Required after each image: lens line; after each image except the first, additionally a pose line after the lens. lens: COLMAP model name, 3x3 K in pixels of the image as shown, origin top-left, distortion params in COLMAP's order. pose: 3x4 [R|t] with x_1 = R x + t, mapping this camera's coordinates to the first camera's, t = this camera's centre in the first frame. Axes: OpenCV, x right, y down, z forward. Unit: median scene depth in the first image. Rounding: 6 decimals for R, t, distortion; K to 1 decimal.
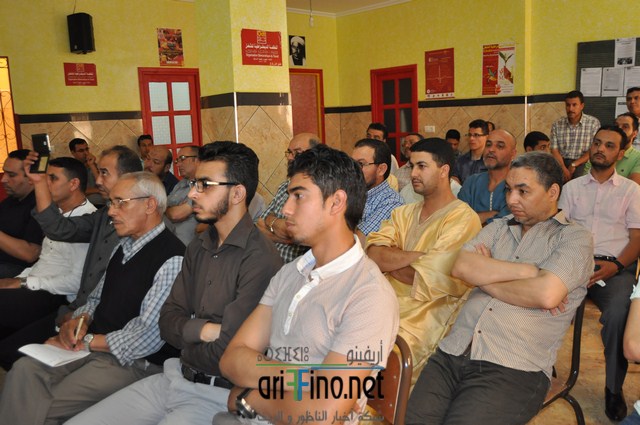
lens RADIAL K [[575.2, 0, 320.0], [0, 575.2, 212.5], [0, 0, 1]] dist [-0.063522, 0.014760]
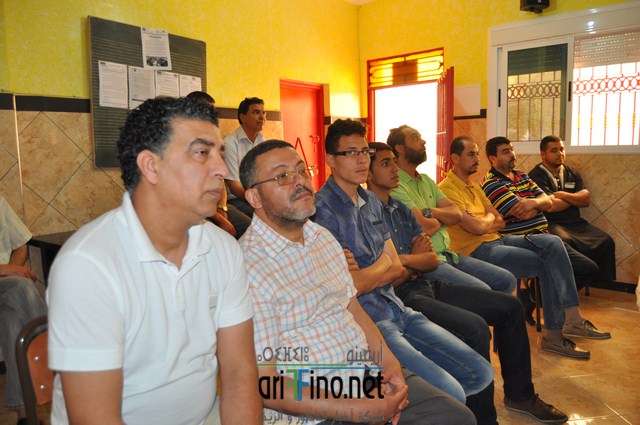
lens RADIAL K [[520.6, 0, 320.0], [0, 520.6, 212.5], [0, 0, 1]] dist [-0.090521, 0.058197]
pose [[-0.135315, -0.084430, 0.987199, -0.142100], [0.176785, 0.978317, 0.107902, -0.119928], [-0.974904, 0.189123, -0.117455, 0.936634]]
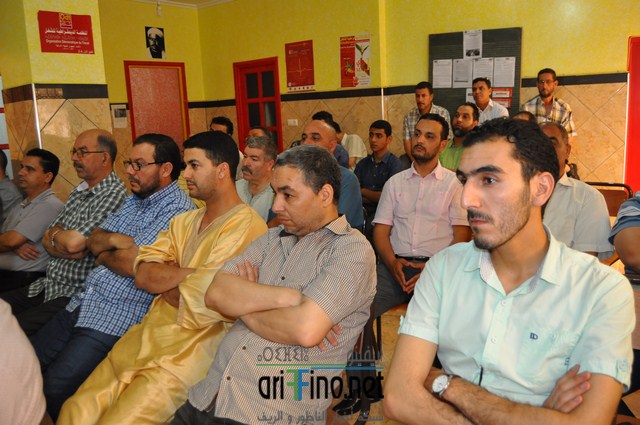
lens RADIAL K [[551.4, 0, 320.0], [0, 551.4, 212.5], [0, 0, 1]] dist [-0.069430, 0.005524]
pose [[0.983808, -0.039243, 0.174874, 0.088676], [0.036637, 0.999165, 0.018103, -0.008493], [-0.175438, -0.011403, 0.984424, 0.076831]]
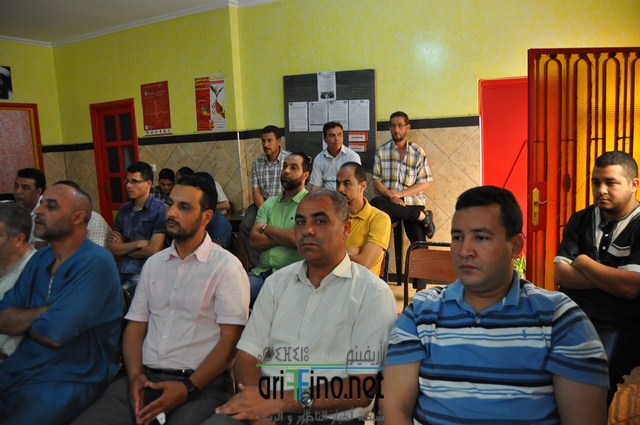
lens RADIAL K [[520.6, 0, 320.0], [0, 520.6, 212.5], [0, 0, 1]] dist [-0.090521, 0.058197]
pose [[0.943111, -0.050895, 0.328558, 0.231392], [0.064656, 0.997423, -0.031086, -0.040377], [-0.326130, 0.050561, 0.943972, 0.172811]]
